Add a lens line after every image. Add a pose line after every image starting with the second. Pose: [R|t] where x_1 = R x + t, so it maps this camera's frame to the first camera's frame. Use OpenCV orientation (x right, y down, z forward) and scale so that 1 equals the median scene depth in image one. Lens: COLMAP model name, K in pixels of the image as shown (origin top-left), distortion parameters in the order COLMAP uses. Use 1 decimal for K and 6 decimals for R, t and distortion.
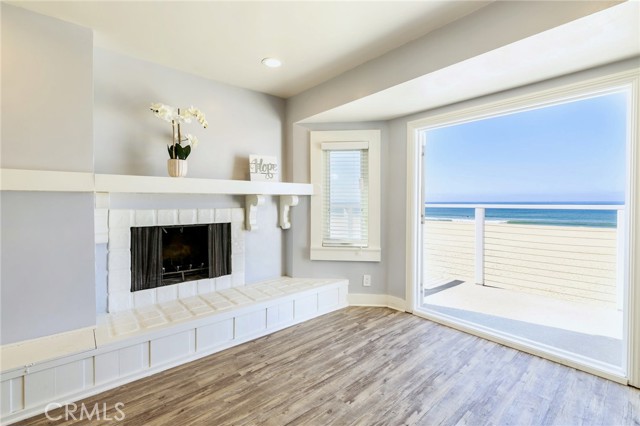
lens RADIAL K [[277.3, 0, 318.5], [0, 277.3, 203.3], [0, 0, 1]] dist [-0.000373, -0.000039]
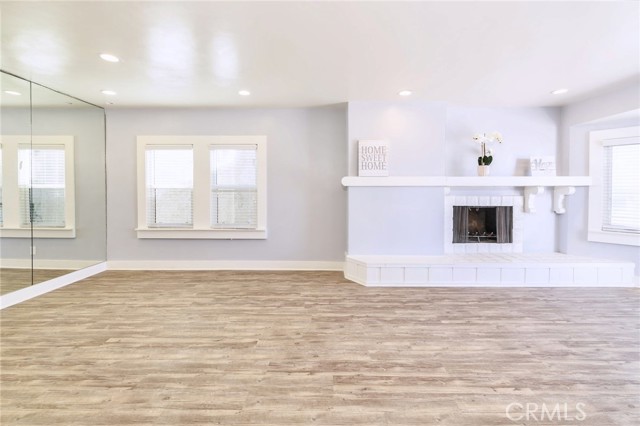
lens RADIAL K [[281.4, 0, 324.7], [0, 281.4, 195.1], [0, 0, 1]] dist [-0.002908, -0.000322]
pose [[0.762066, 0.012226, -0.647384, -0.120066], [-0.005348, 0.999906, 0.012588, 0.001011], [0.647477, -0.006131, 0.762060, -0.680437]]
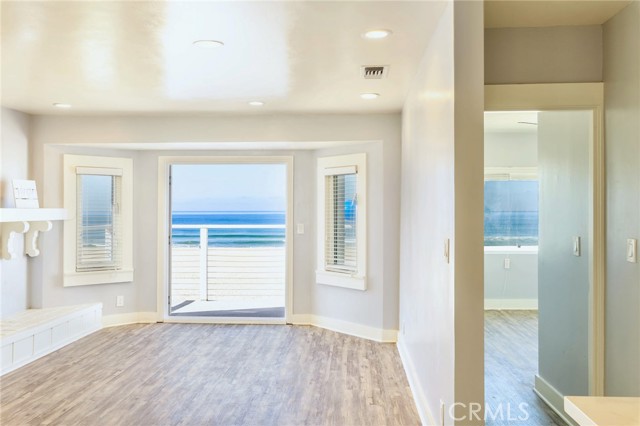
lens RADIAL K [[542.5, 0, 320.0], [0, 542.5, 213.0], [0, 0, 1]] dist [0.004630, 0.003519]
pose [[0.687848, -0.002055, 0.725852, -0.855564], [0.005346, 0.999983, -0.002236, -0.048559], [-0.725835, 0.005419, 0.687848, -1.034035]]
